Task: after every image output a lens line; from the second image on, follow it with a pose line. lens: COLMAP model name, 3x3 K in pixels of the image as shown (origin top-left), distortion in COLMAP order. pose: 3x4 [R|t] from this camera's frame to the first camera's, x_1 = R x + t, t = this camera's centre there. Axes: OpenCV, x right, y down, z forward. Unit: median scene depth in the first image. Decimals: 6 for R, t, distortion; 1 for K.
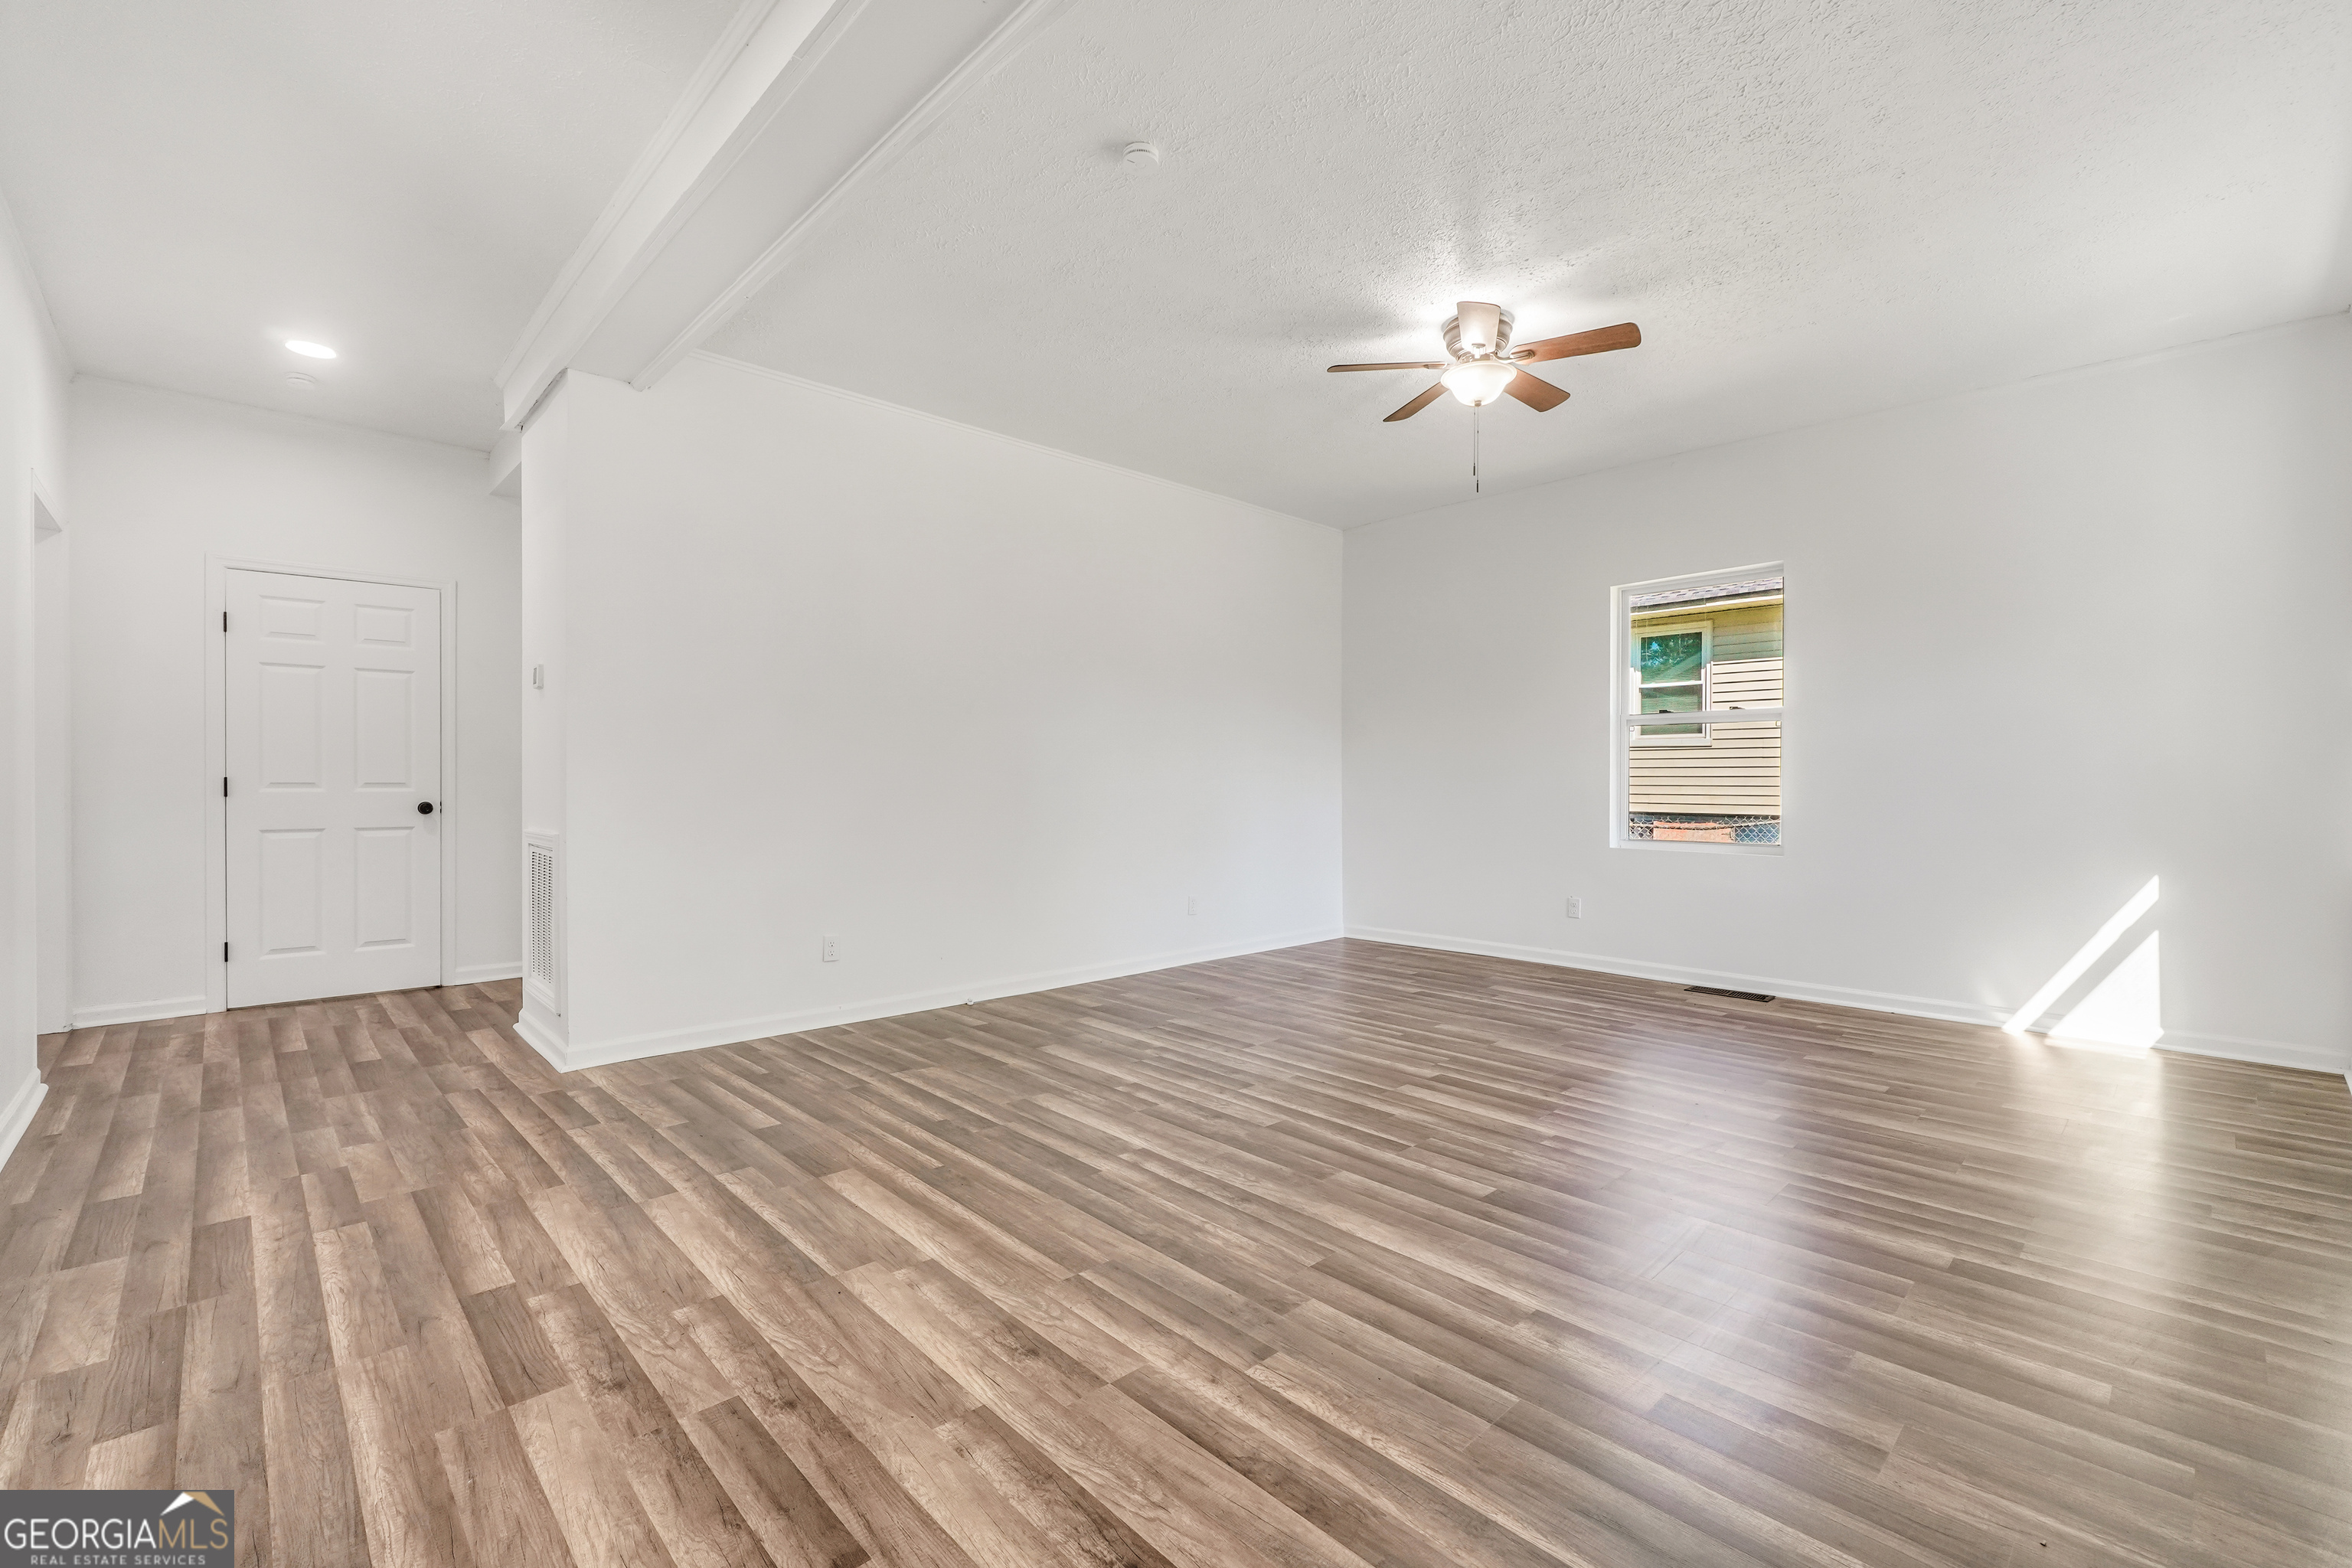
lens RADIAL K [[998.0, 0, 1157.1], [0, 998.0, 720.0], [0, 0, 1]] dist [-0.013777, 0.005765]
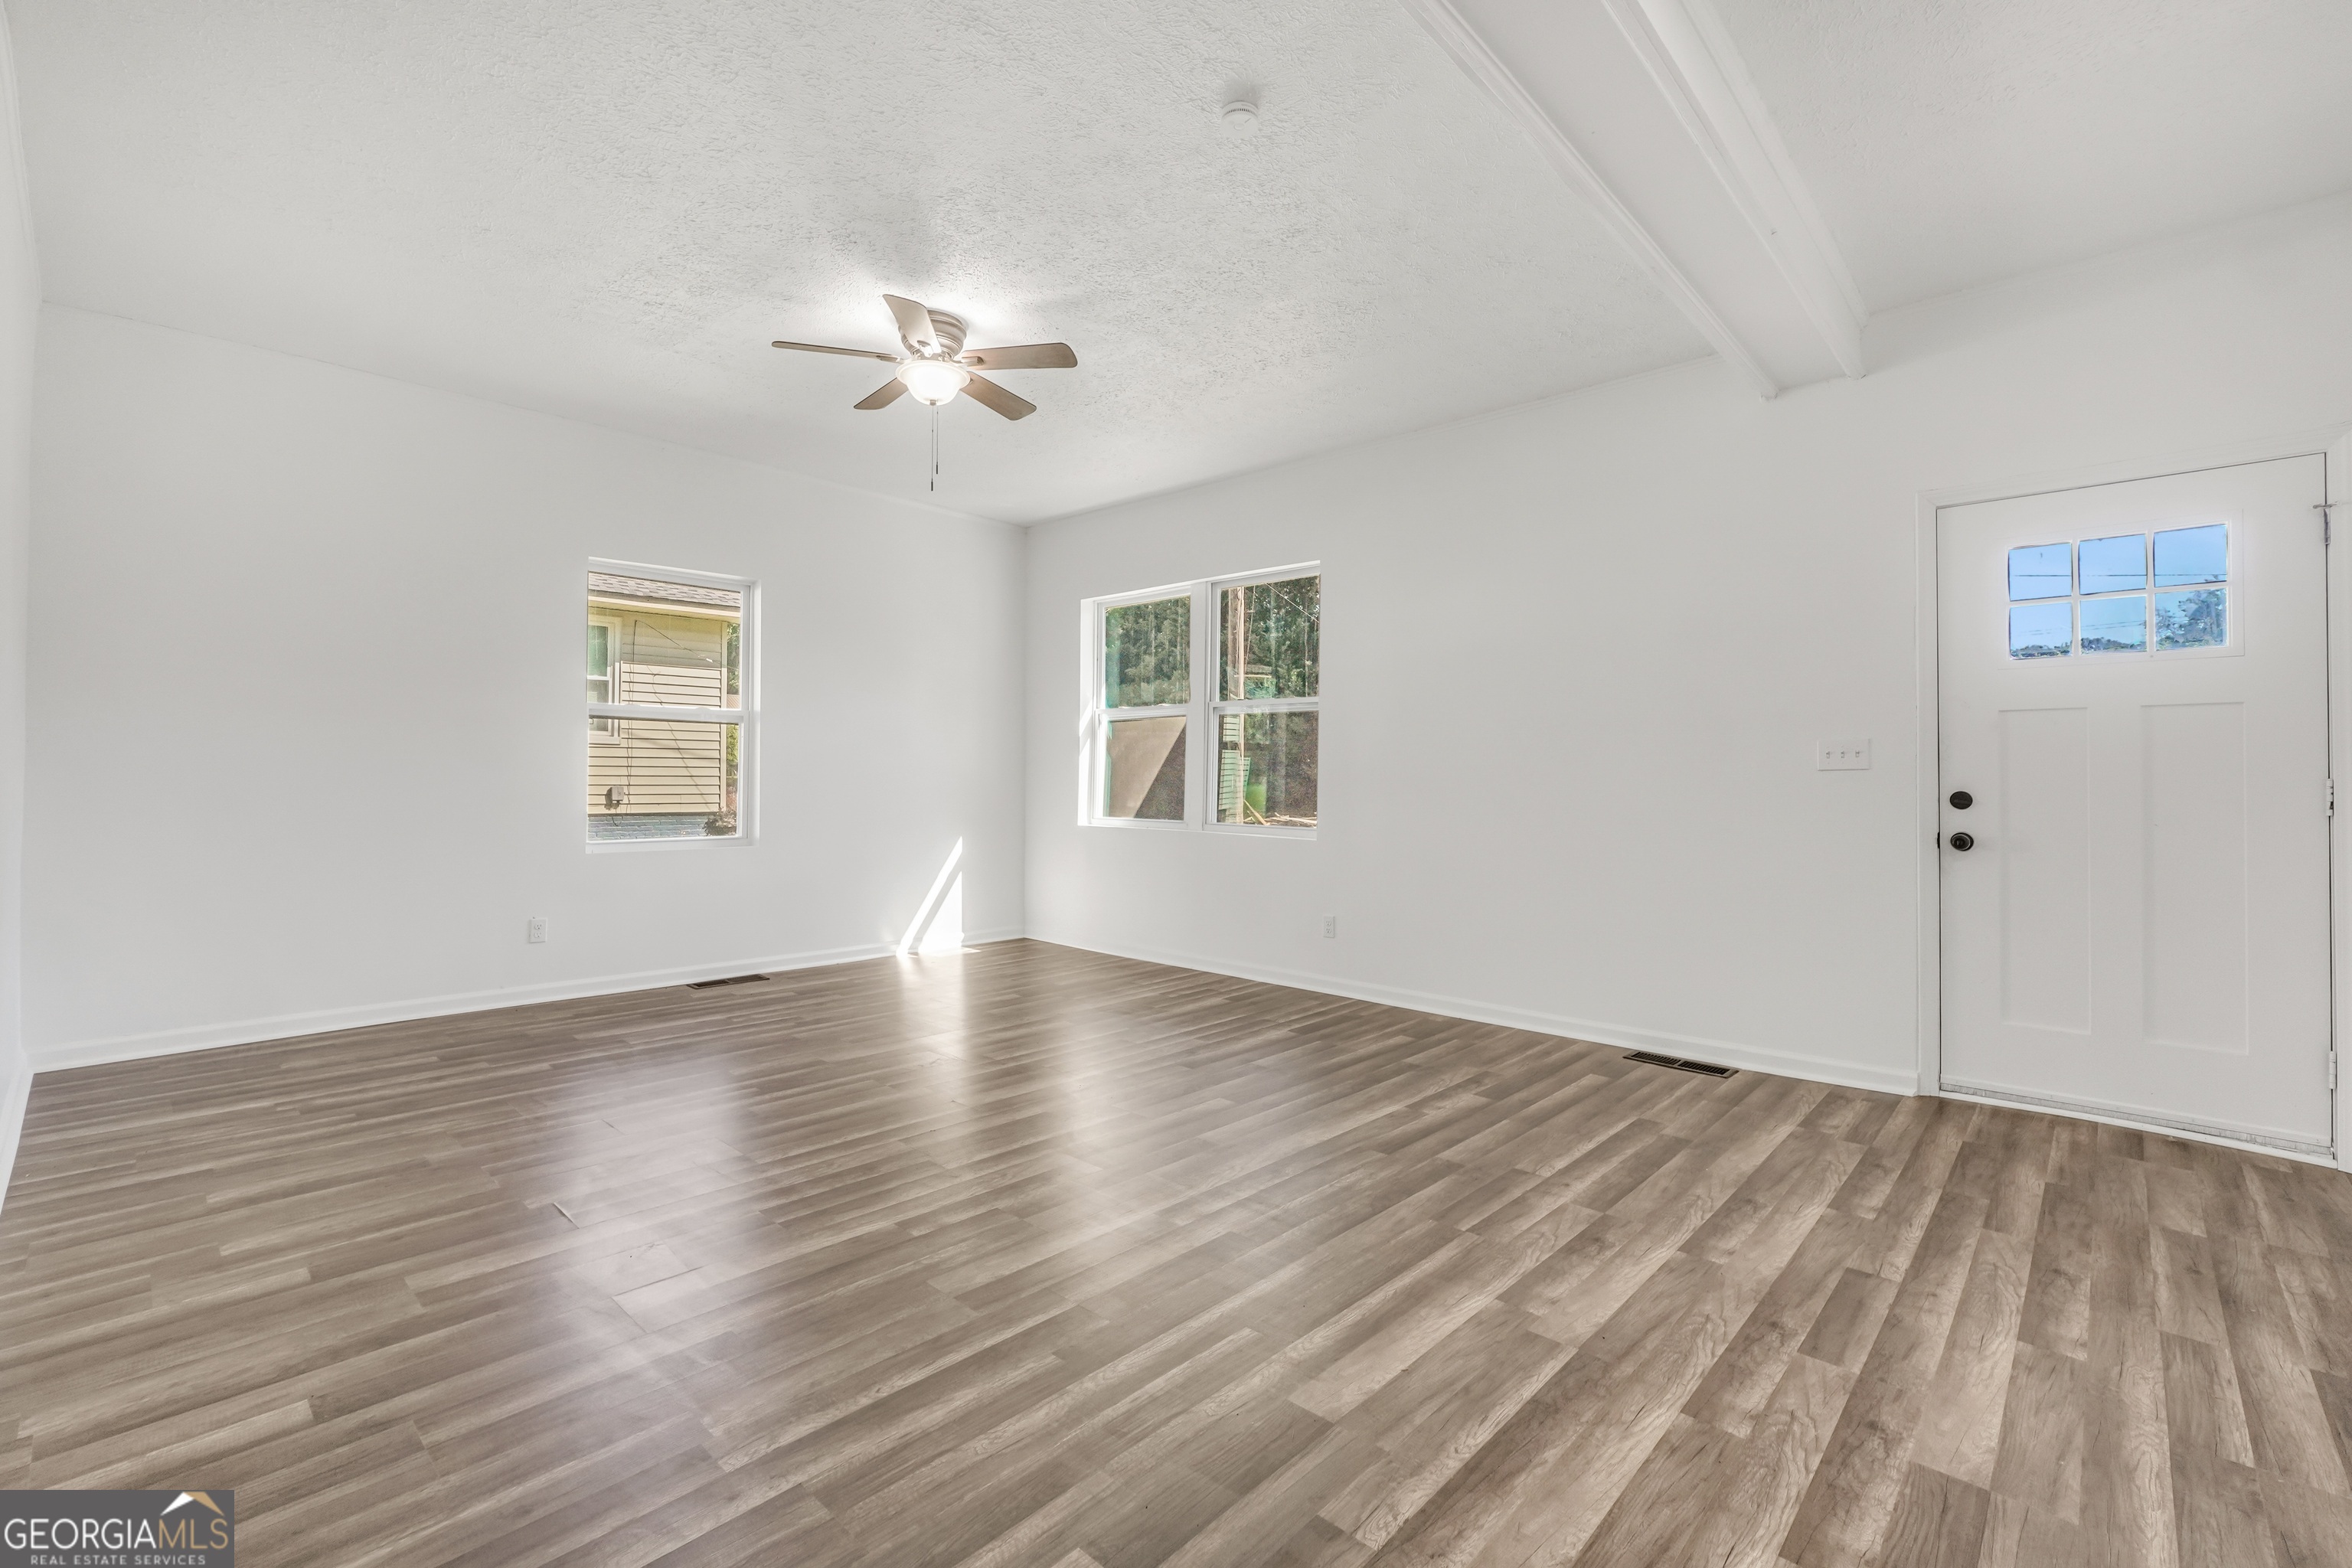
lens RADIAL K [[1014.1, 0, 1178.3], [0, 1014.1, 759.9], [0, 0, 1]] dist [-0.015879, 0.005997]
pose [[-0.067547, 0.019754, 0.997521, -0.861192], [-0.069038, 0.997315, -0.024425, 0.062505], [-0.995325, -0.070517, -0.066001, 1.037609]]
